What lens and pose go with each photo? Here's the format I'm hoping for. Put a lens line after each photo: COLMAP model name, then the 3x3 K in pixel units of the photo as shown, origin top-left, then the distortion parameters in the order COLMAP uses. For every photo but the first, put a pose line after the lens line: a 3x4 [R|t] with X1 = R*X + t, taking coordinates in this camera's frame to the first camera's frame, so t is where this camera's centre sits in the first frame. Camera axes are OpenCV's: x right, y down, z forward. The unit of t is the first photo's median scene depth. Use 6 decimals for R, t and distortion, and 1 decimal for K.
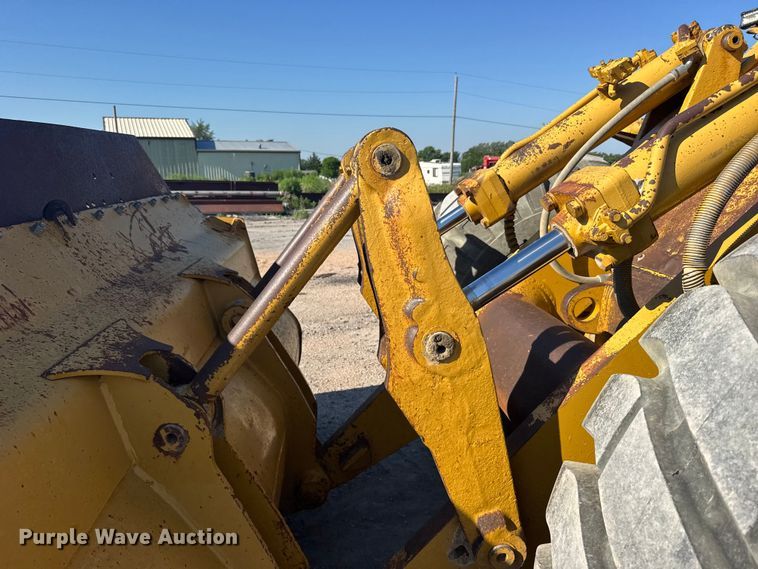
lens RADIAL K [[552.7, 0, 375.6], [0, 552.7, 291.6], [0, 0, 1]] dist [0.037079, -0.022858]
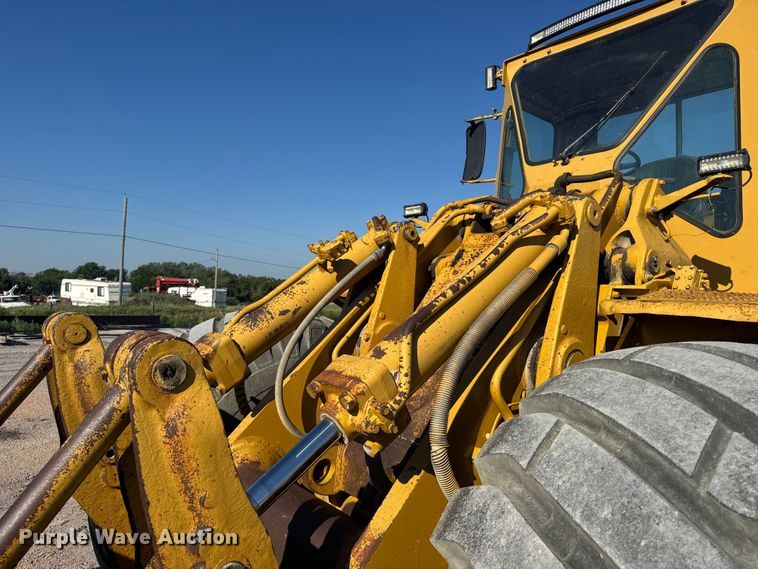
lens RADIAL K [[552.7, 0, 374.4], [0, 552.7, 281.9], [0, 0, 1]] dist [0.037079, -0.022858]
pose [[0.844993, 0.031855, 0.533827, -0.158252], [0.091514, 0.974886, -0.203032, -0.144498], [-0.526888, 0.220414, 0.820857, 0.052464]]
